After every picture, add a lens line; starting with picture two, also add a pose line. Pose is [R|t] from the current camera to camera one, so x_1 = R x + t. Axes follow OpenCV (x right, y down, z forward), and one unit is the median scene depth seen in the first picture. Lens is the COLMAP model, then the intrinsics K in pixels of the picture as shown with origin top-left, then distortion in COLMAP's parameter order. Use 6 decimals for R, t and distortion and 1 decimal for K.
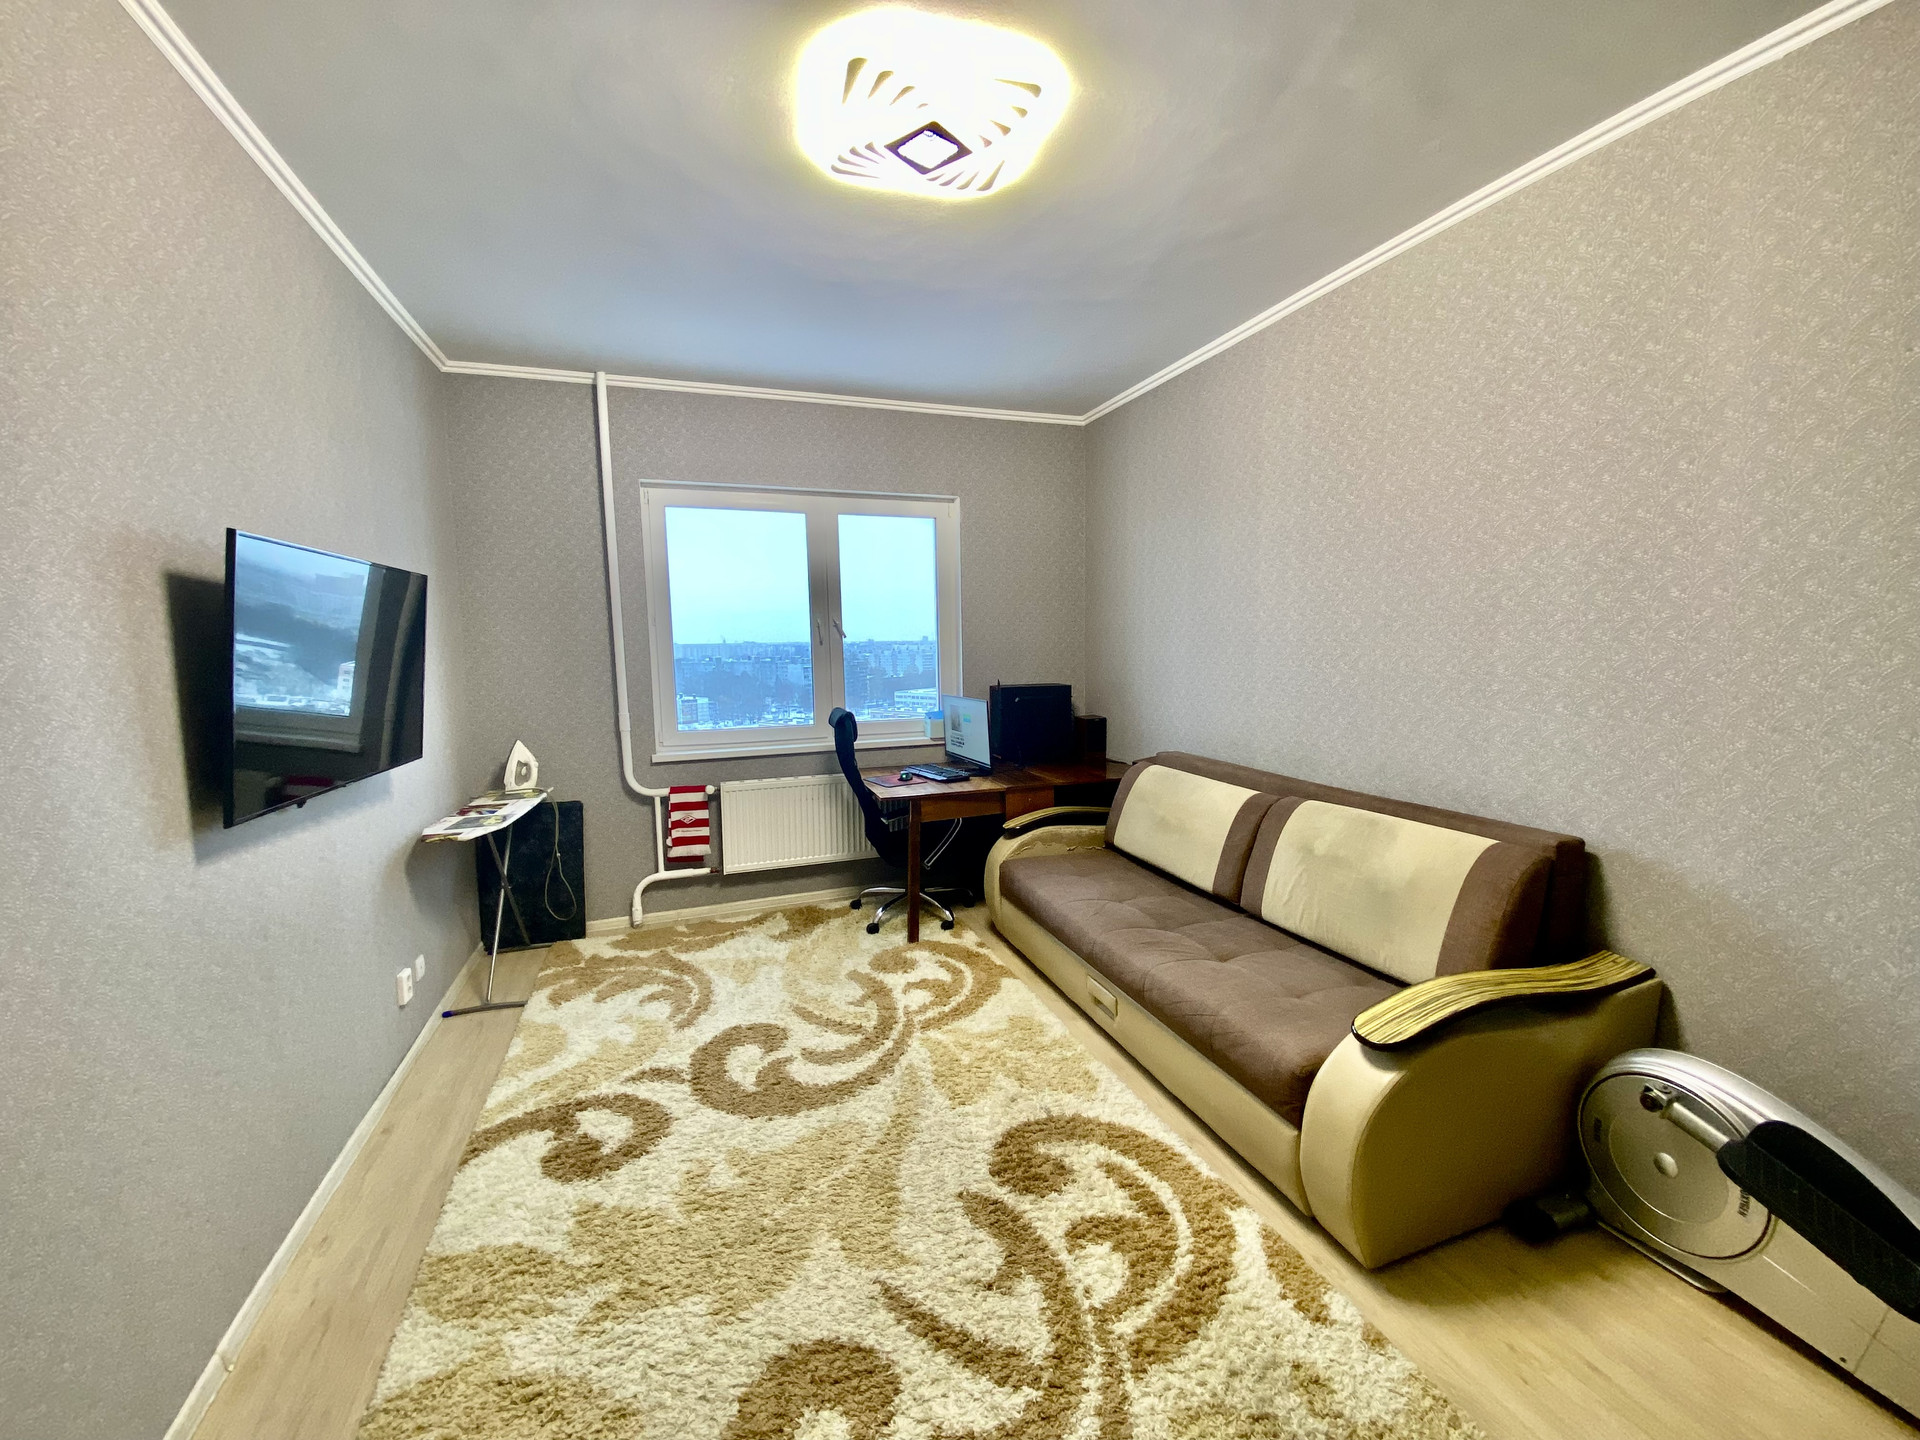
lens RADIAL K [[766.9, 0, 960.0], [0, 766.9, 720.0], [0, 0, 1]] dist [0.029431, -0.025317]
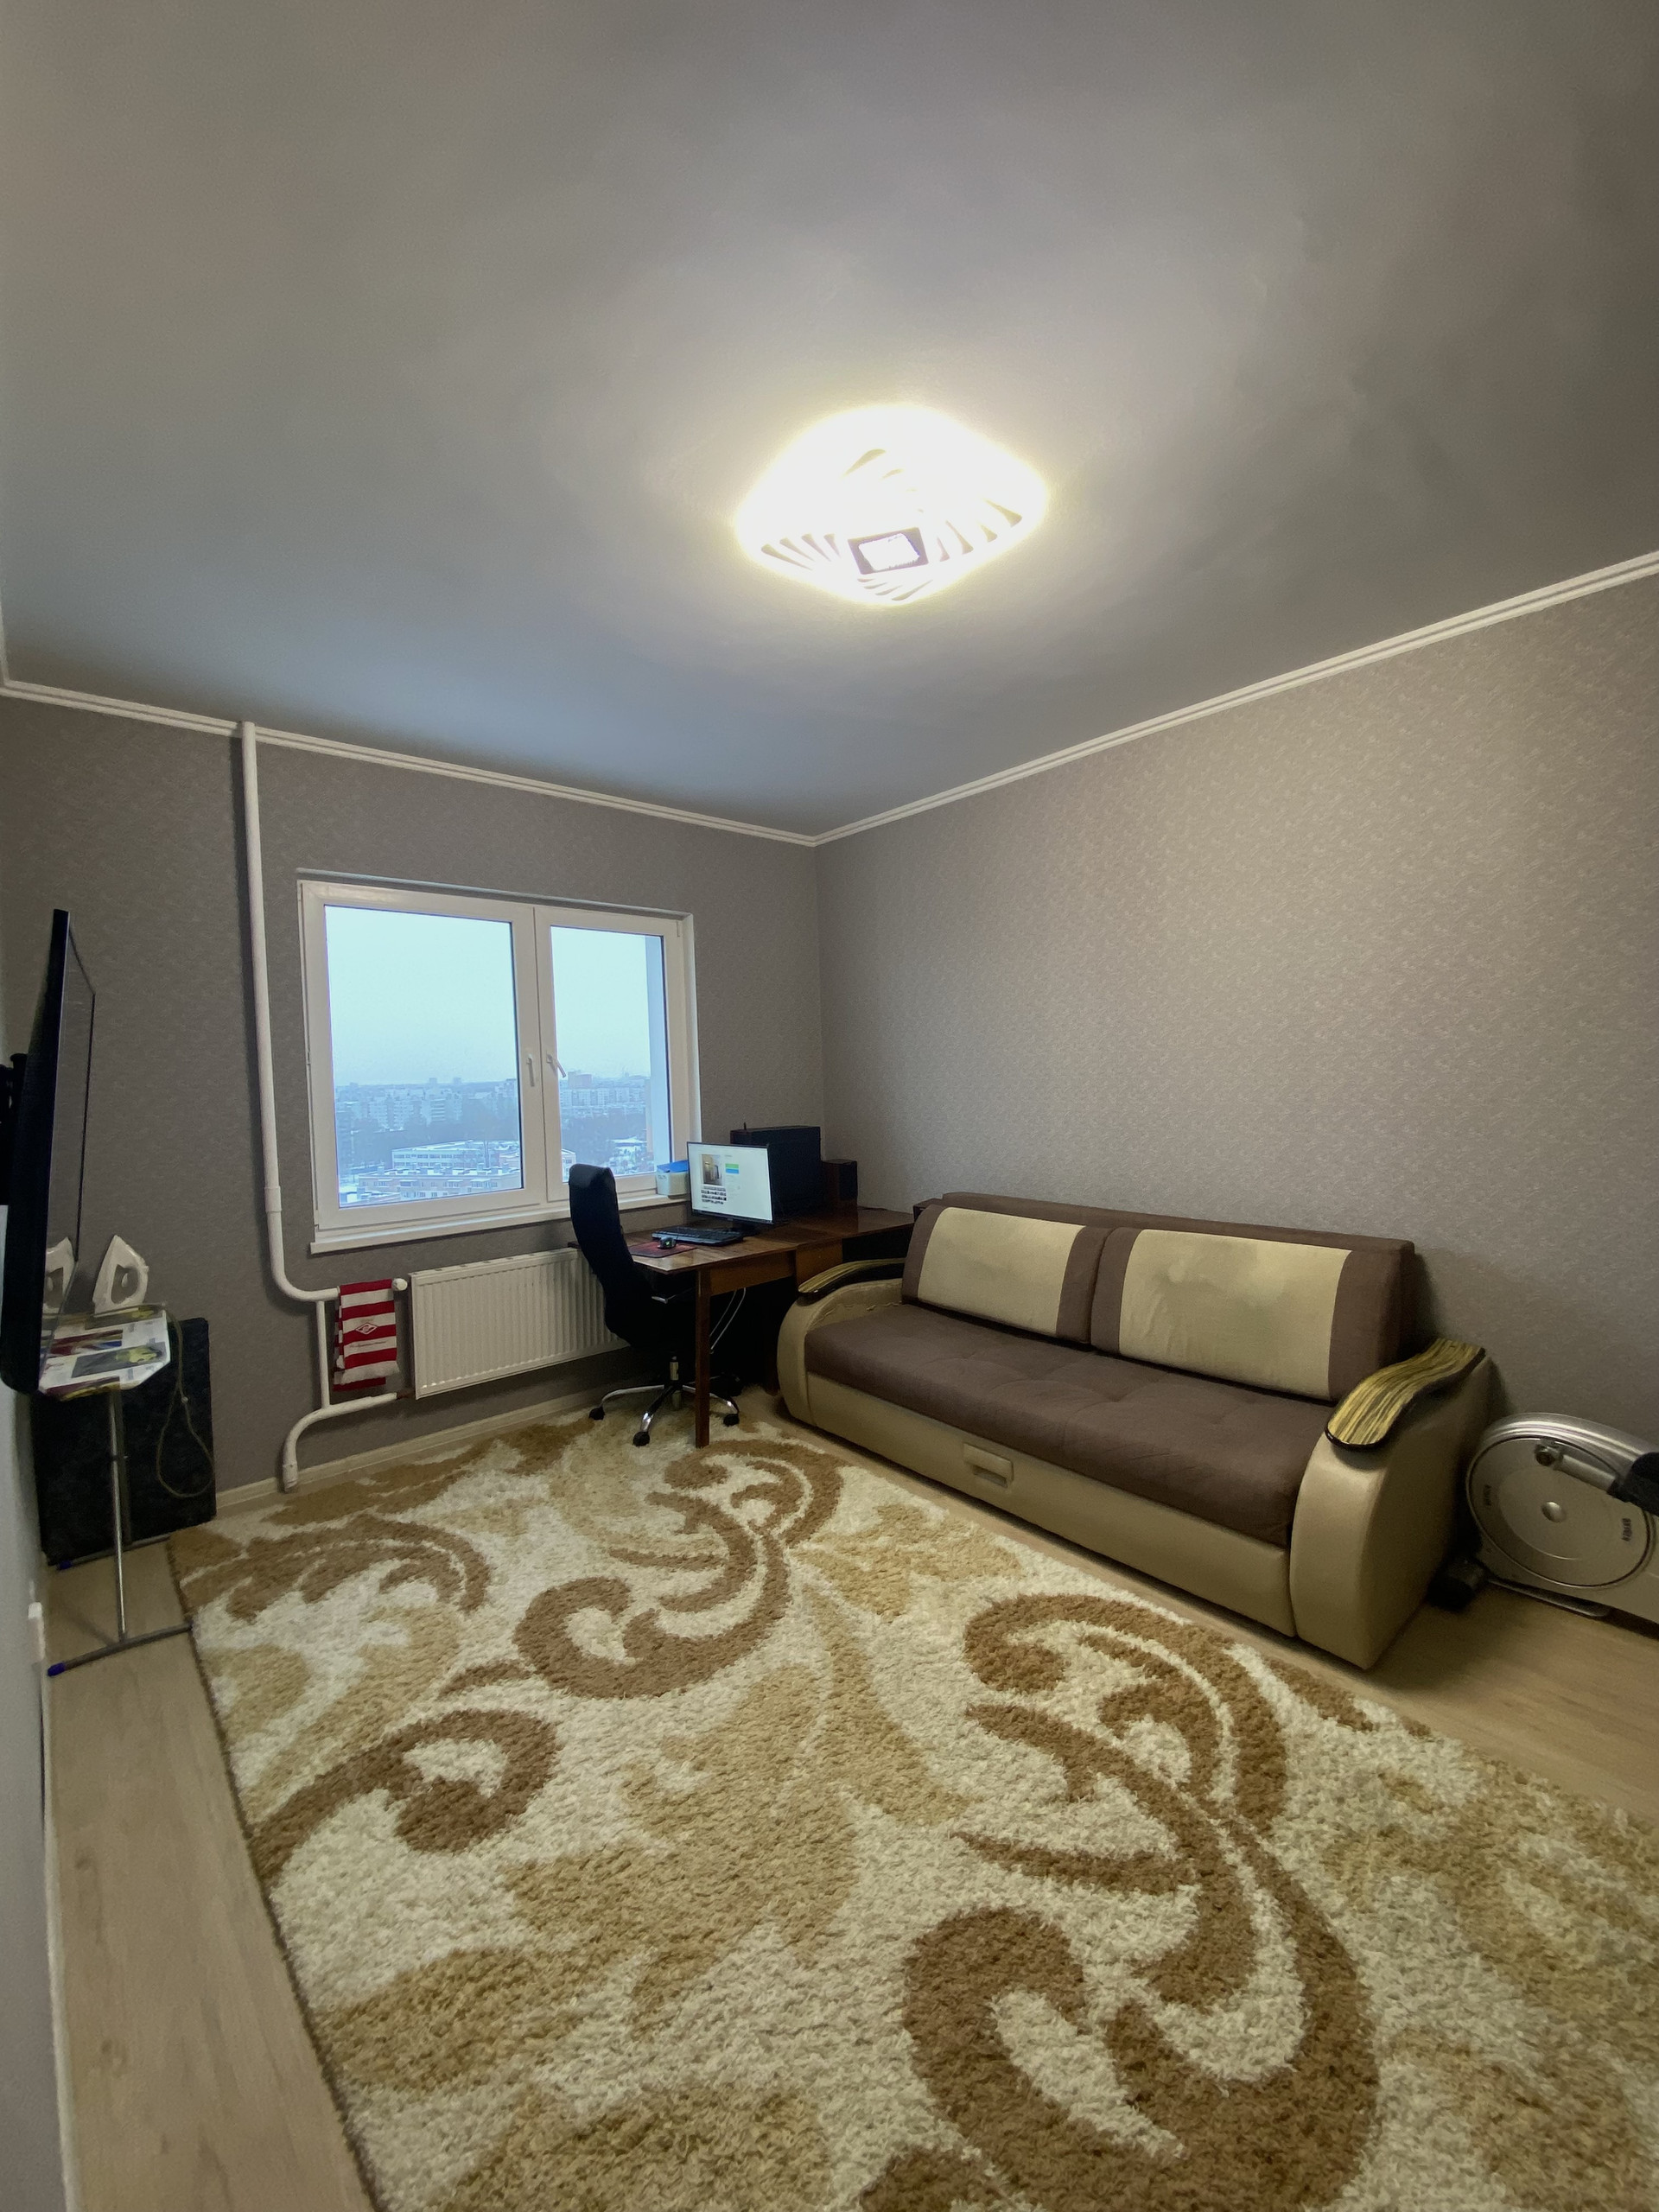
lens RADIAL K [[889.1, 0, 829.5], [0, 889.1, 1106.0], [0, 0, 1]] dist [0.011817, -0.011866]
pose [[0.930298, -0.025282, 0.365933, -0.397489], [0.052466, 0.996535, -0.064533, -0.004994], [-0.363034, 0.079234, 0.928401, 0.061469]]
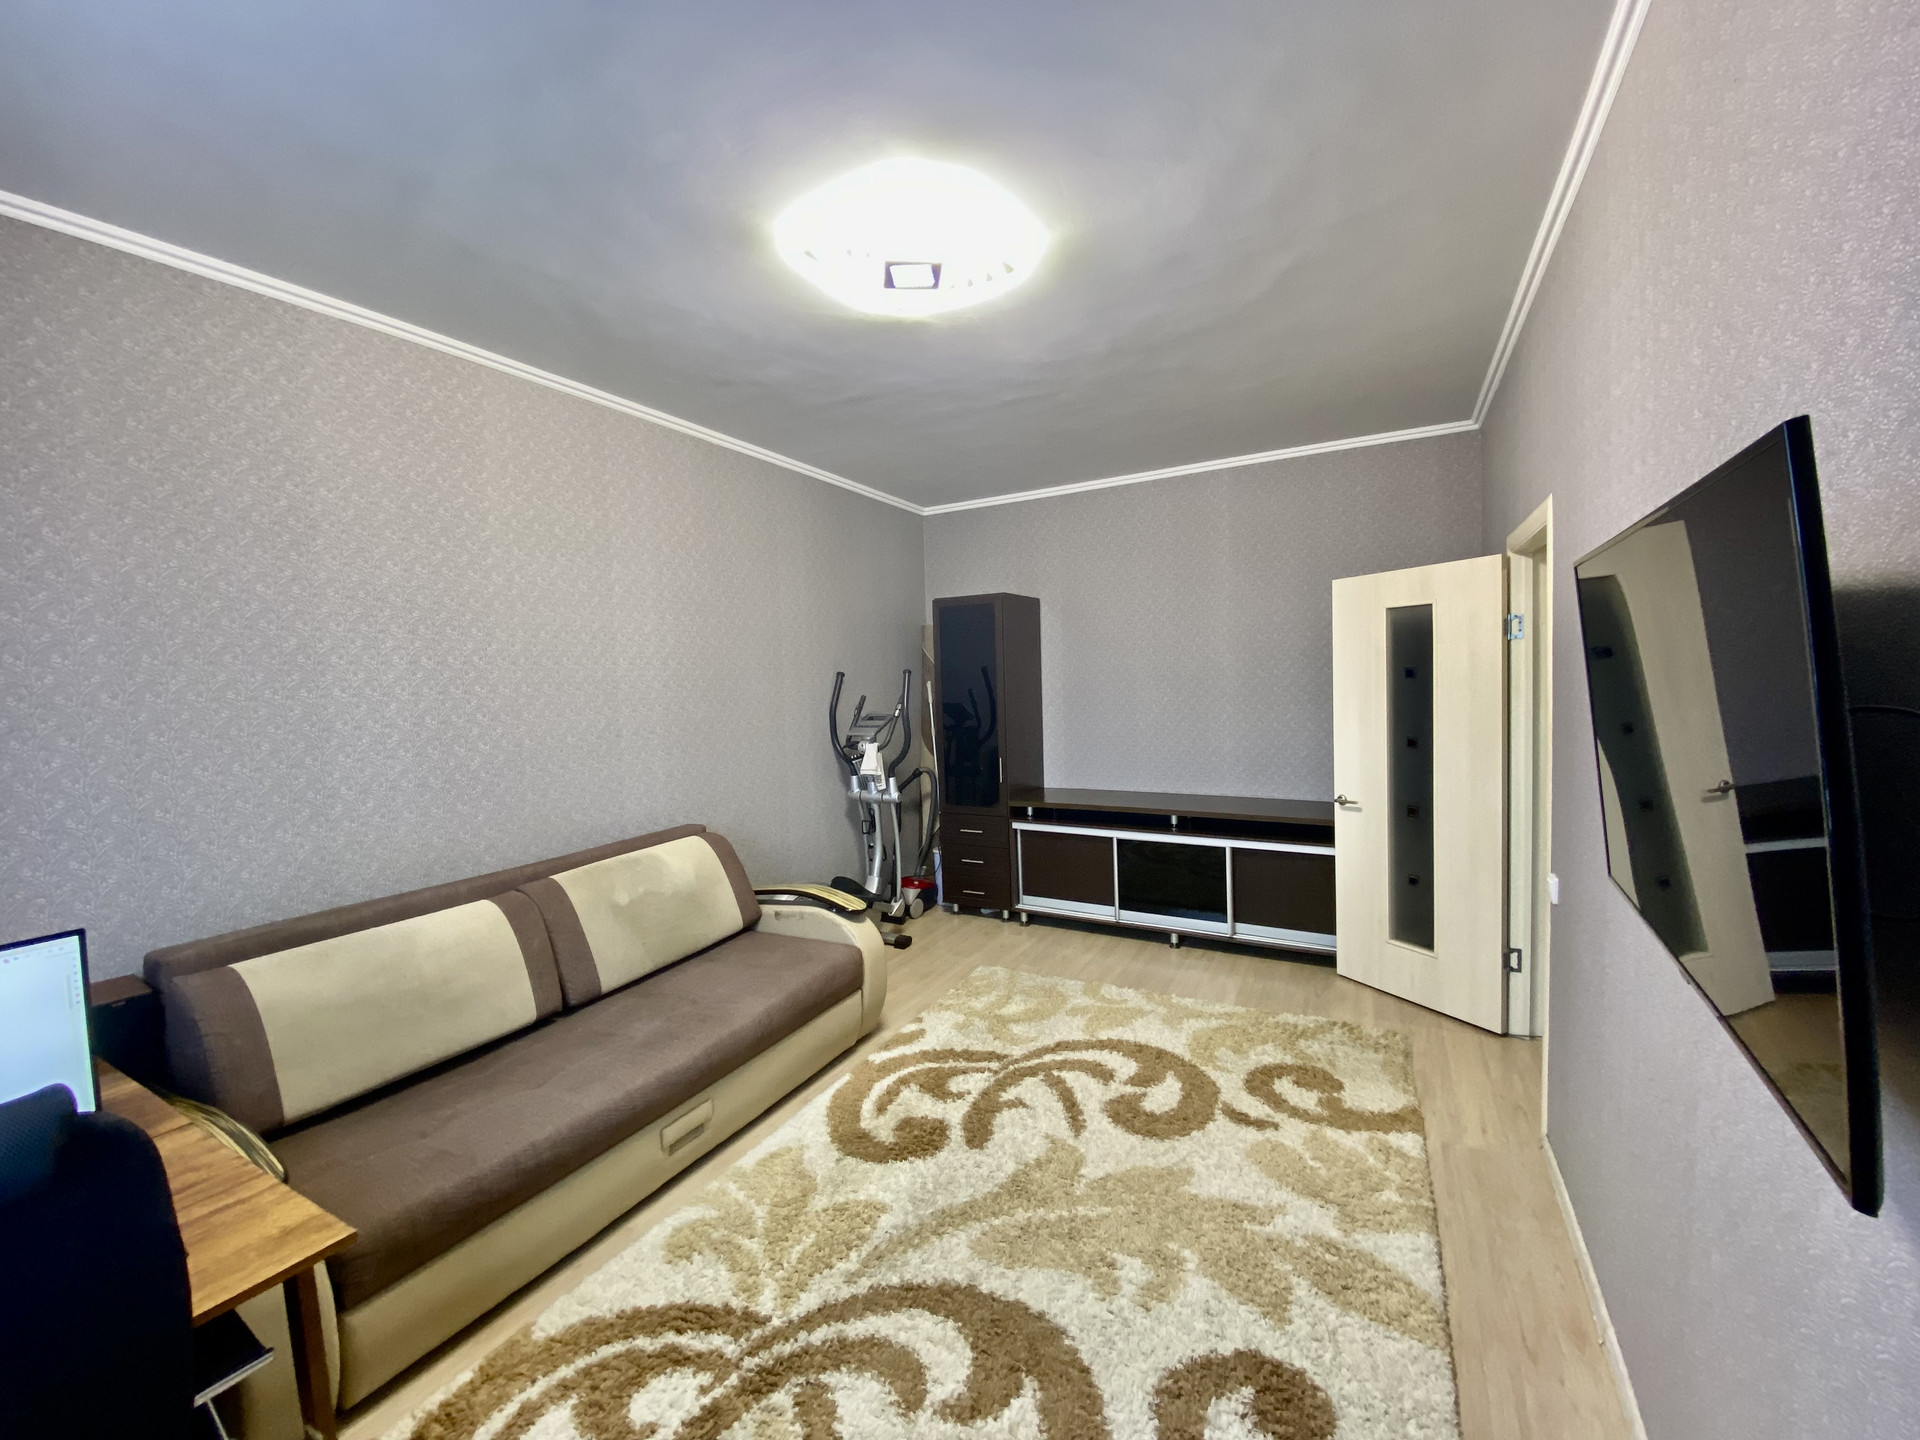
lens RADIAL K [[771.8, 0, 960.0], [0, 771.8, 720.0], [0, 0, 1]] dist [0.011817, -0.011866]
pose [[-0.668541, -0.005781, 0.743652, -0.720837], [0.120995, 0.985800, 0.116438, -0.166408], [-0.733766, 0.167822, -0.658349, 1.388991]]
